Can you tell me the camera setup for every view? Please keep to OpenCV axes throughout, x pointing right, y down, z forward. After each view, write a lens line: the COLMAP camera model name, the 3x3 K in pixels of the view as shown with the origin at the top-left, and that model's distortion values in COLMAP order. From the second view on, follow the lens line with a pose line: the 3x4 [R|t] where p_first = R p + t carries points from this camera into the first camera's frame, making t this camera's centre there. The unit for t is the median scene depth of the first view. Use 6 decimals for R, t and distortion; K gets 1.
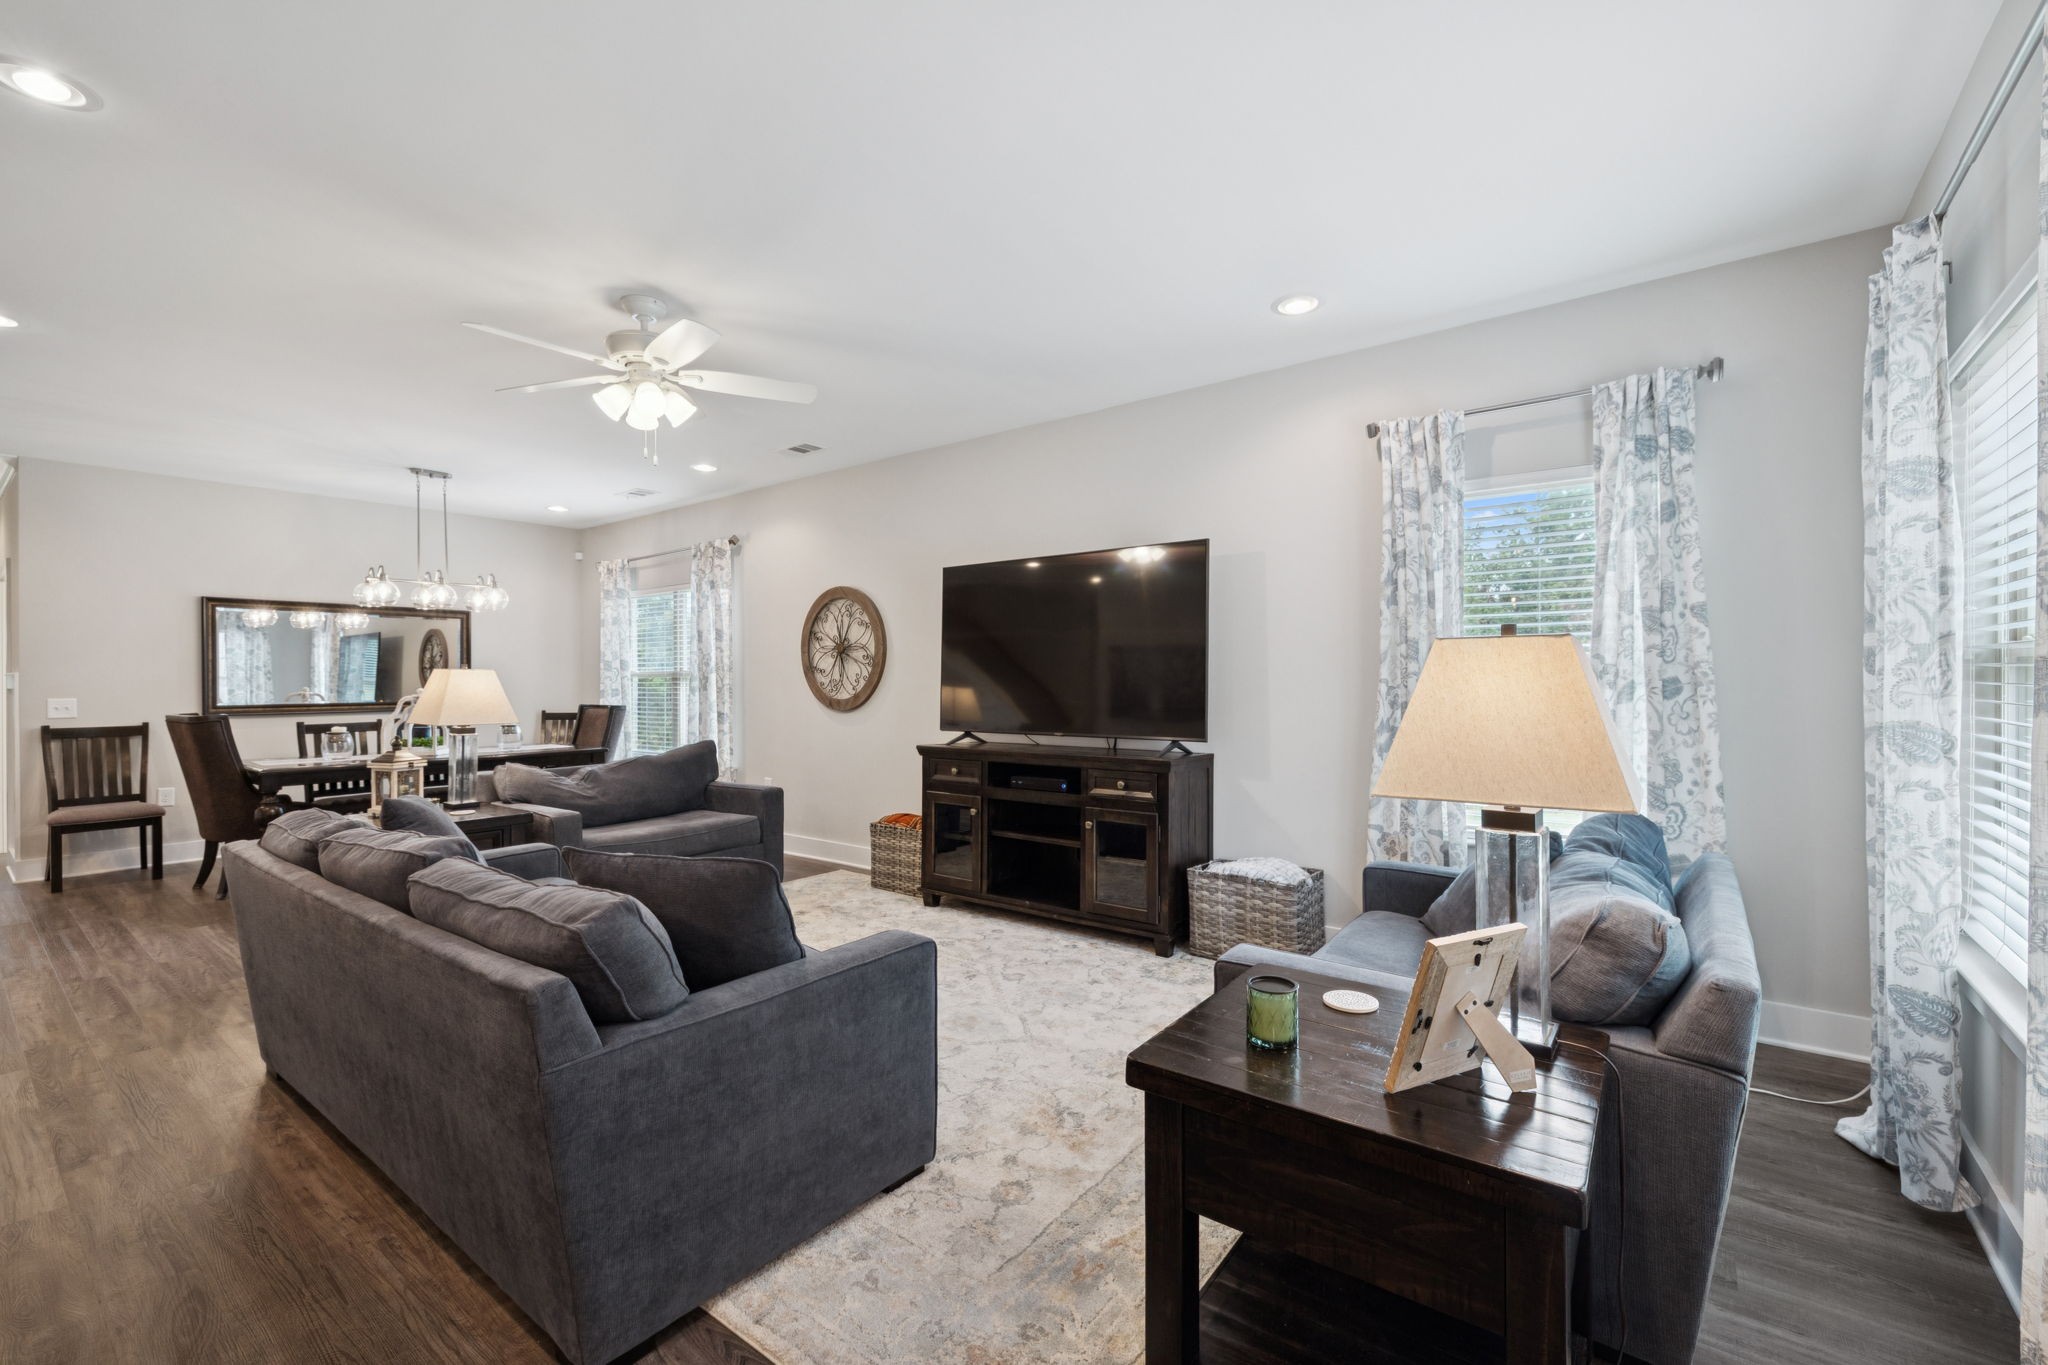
lens RADIAL K [[868.4, 0, 1015.6], [0, 868.4, 676.7], [0, 0, 1]] dist [0.001534, 0.000243]
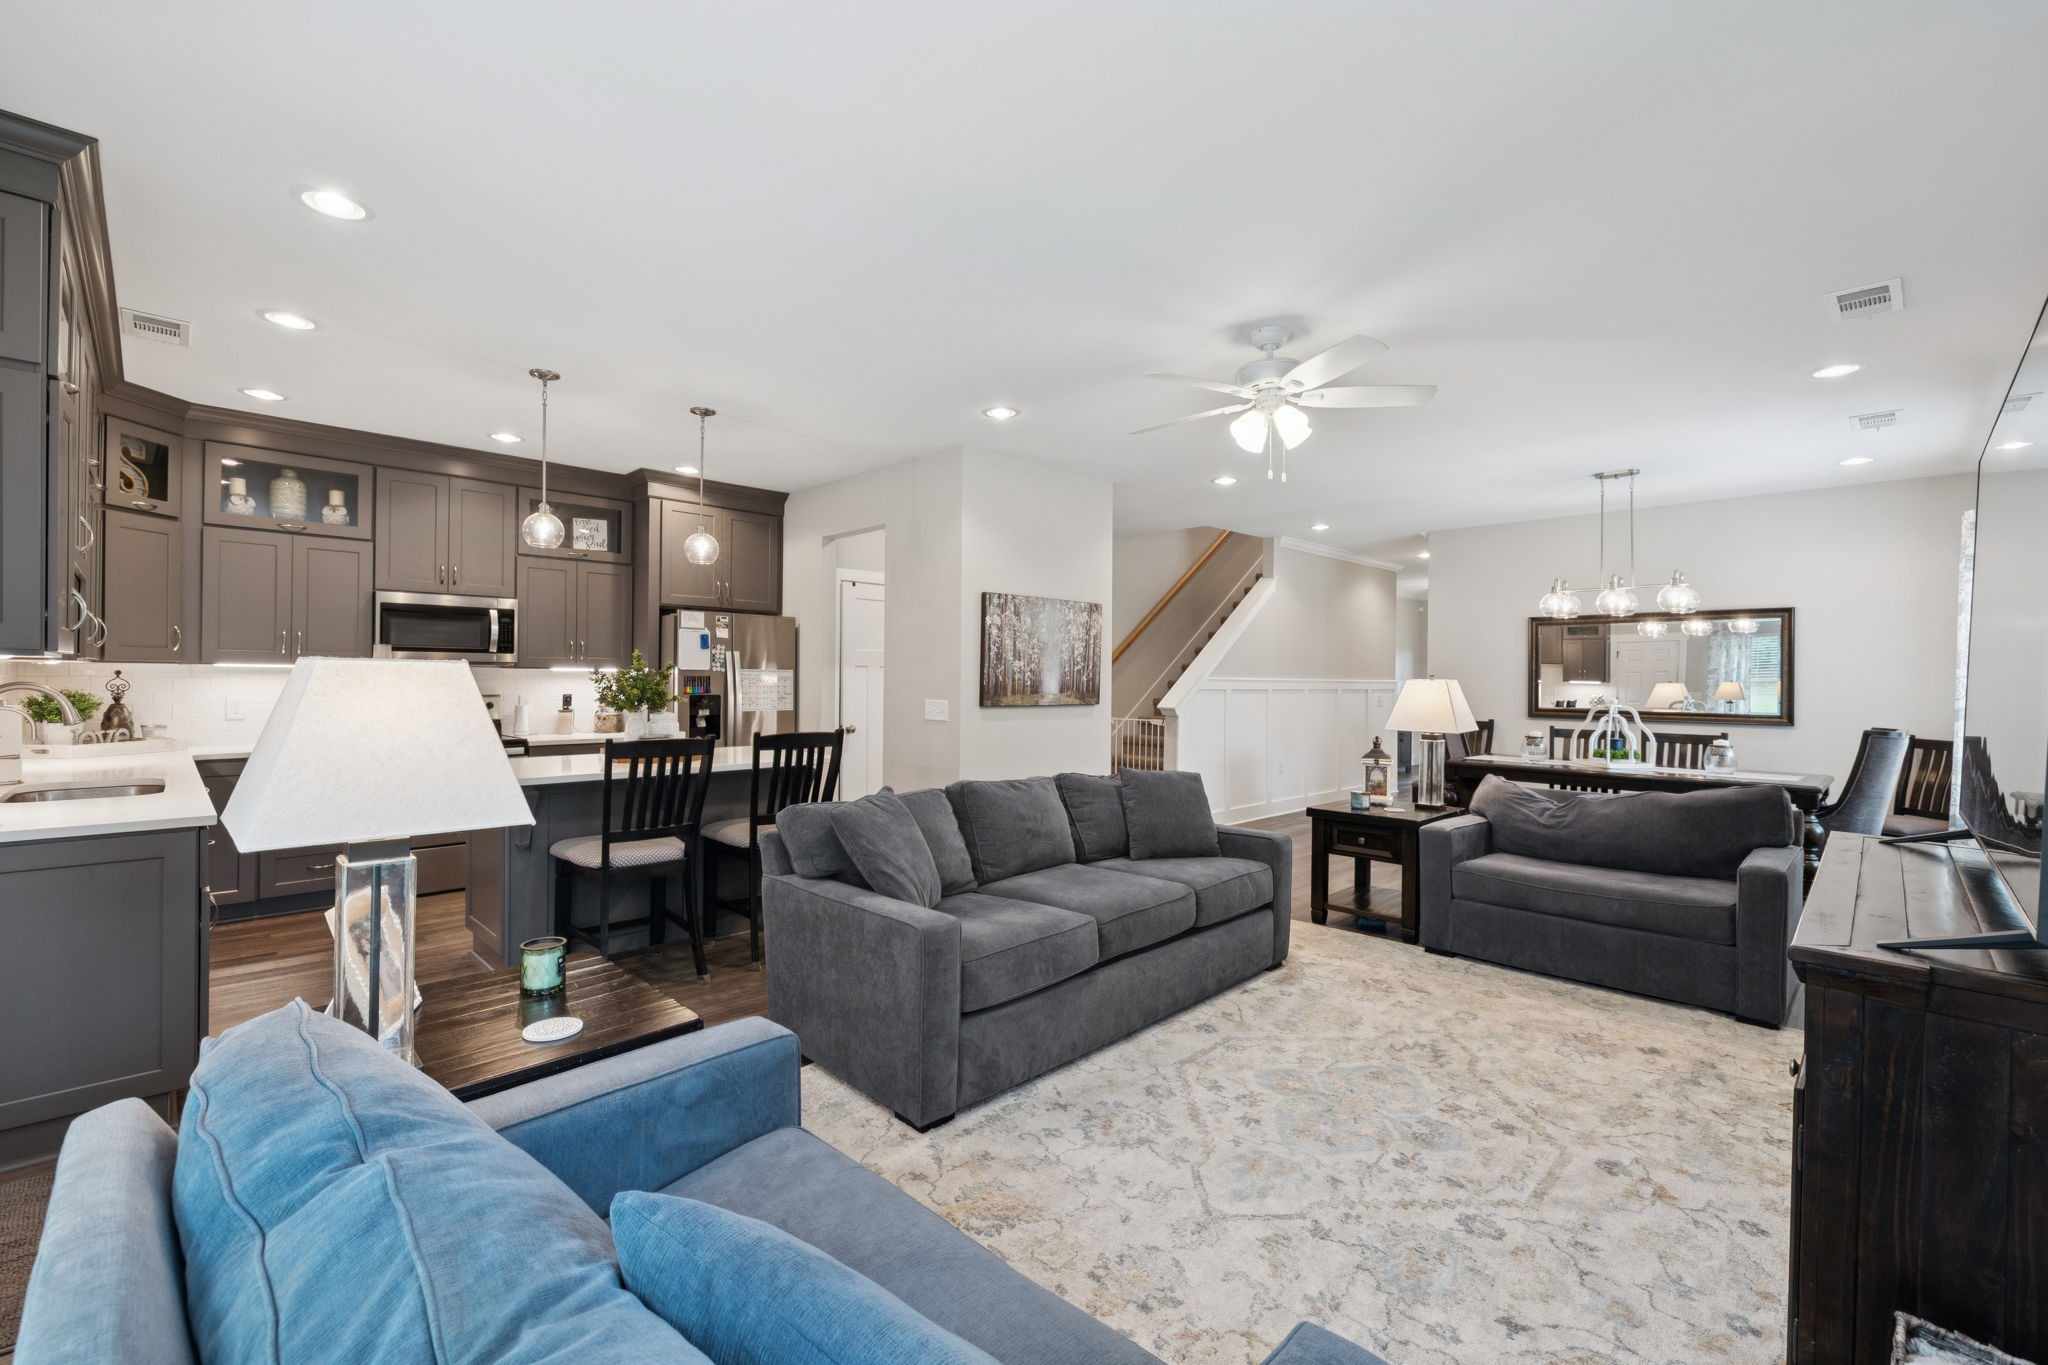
lens RADIAL K [[868.4, 0, 1008.9], [0, 868.4, 673.1], [0, 0, 1]] dist [0.001534, 0.000243]
pose [[-0.121531, 0.001422, -0.992587, 0.359882], [-0.015178, 0.999879, 0.003291, -0.008138], [0.992472, 0.015466, -0.121495, 0.455158]]
